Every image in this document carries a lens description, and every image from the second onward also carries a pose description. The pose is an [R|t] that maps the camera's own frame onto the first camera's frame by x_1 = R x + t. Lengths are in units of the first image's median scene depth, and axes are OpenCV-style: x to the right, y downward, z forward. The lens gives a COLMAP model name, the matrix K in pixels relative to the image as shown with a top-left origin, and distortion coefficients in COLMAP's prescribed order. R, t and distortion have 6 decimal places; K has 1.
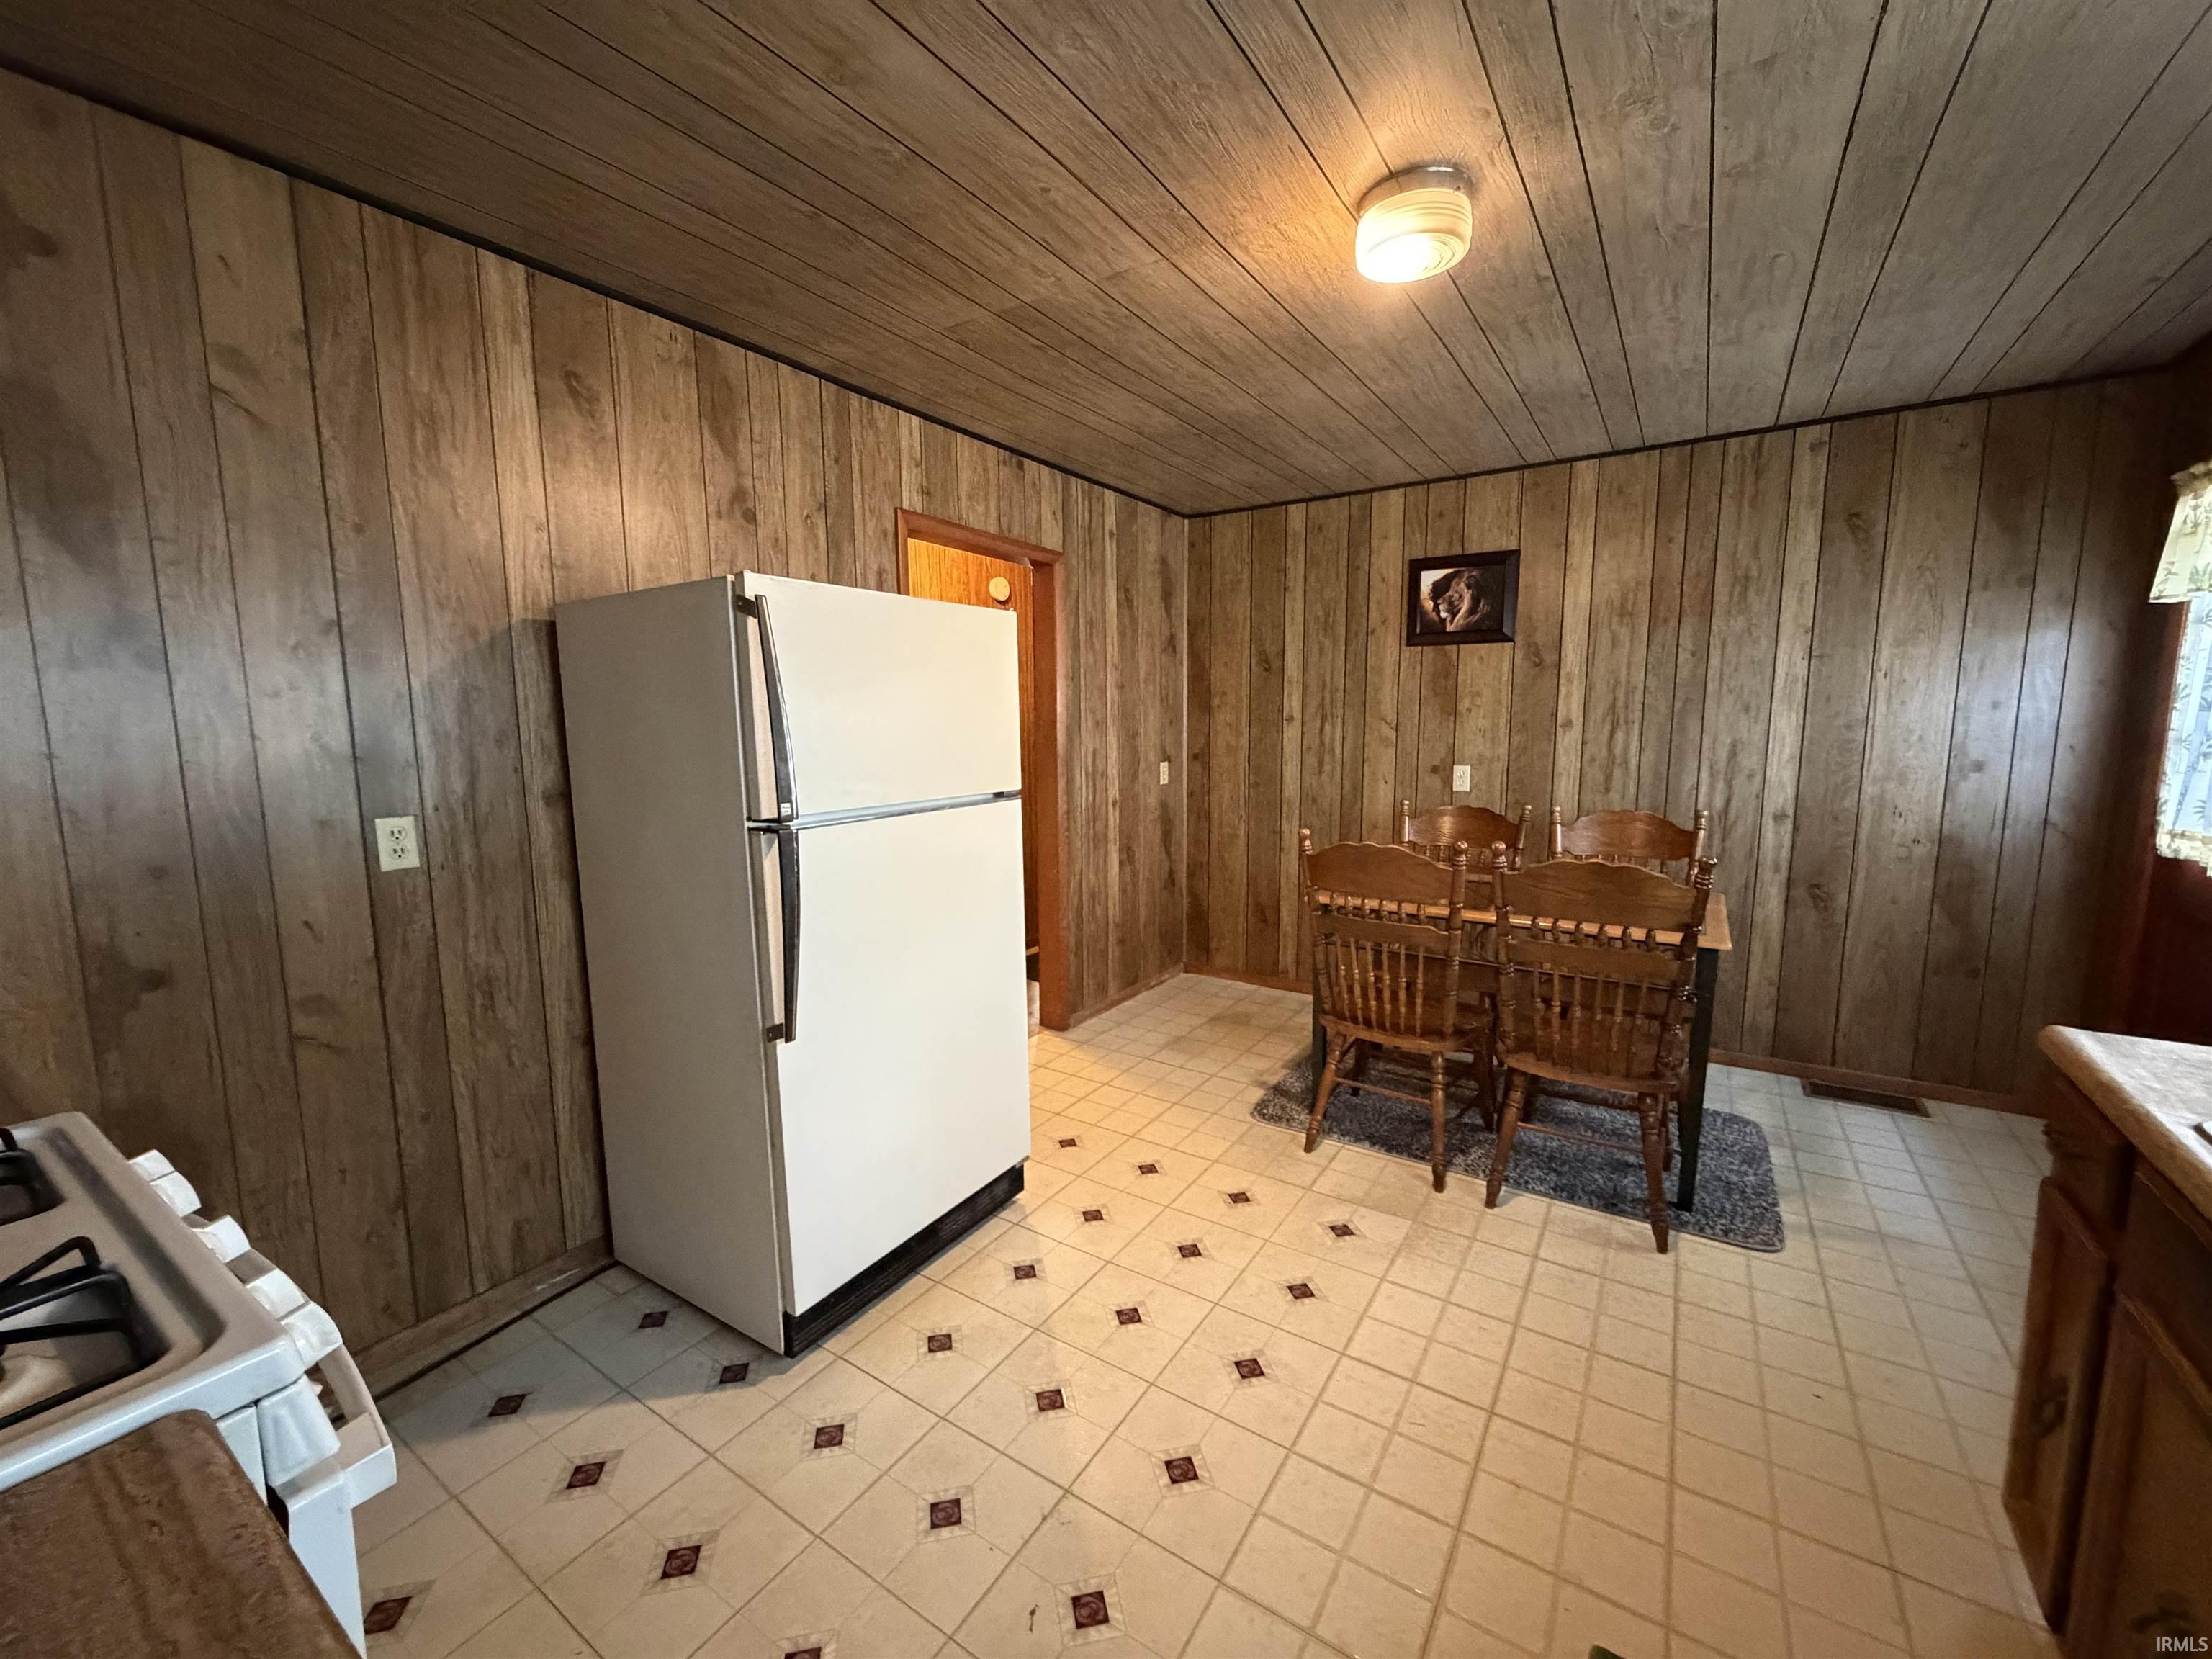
lens RADIAL K [[885.0, 0, 1106.0], [0, 885.0, 829.5], [0, 0, 1]] dist [0.001028, -0.000149]
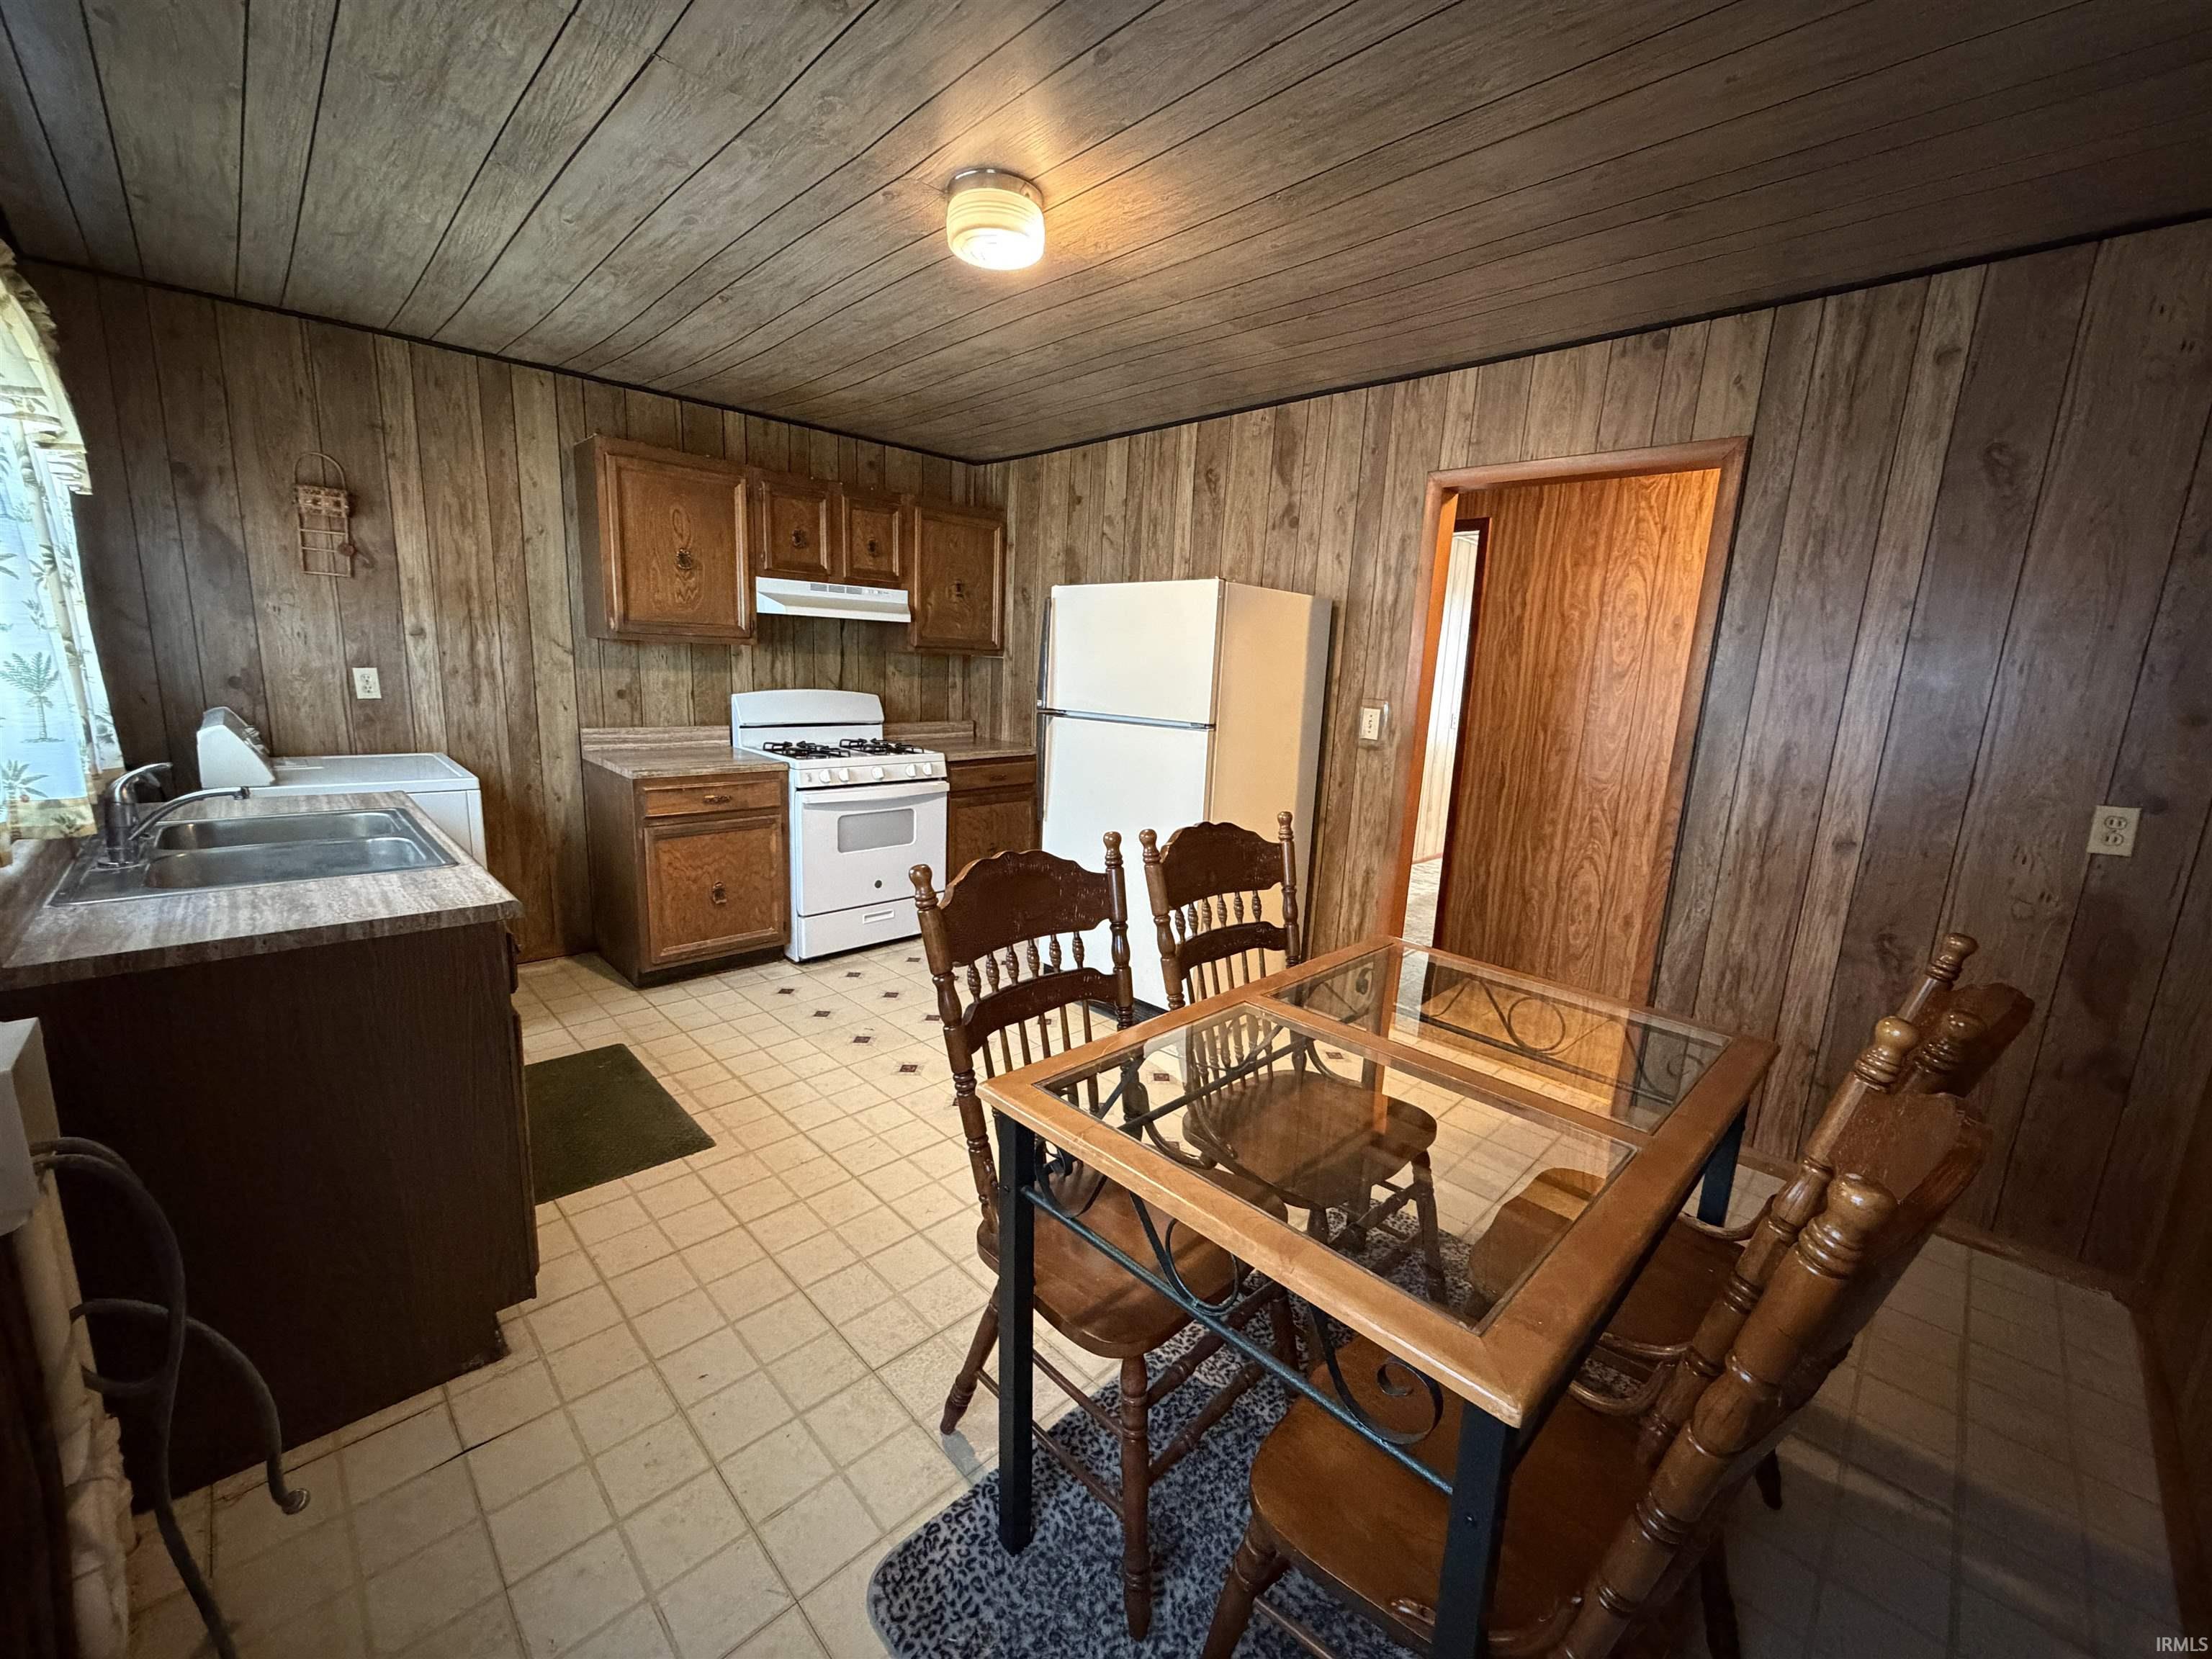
lens RADIAL K [[885.0, 0, 1106.0], [0, 885.0, 829.5], [0, 0, 1]] dist [0.001028, -0.000149]
pose [[-0.210163, 0.180152, -0.960925, 1.049251], [-0.164518, 0.962344, 0.216399, -0.134554], [0.963725, 0.203568, -0.172610, 1.010827]]
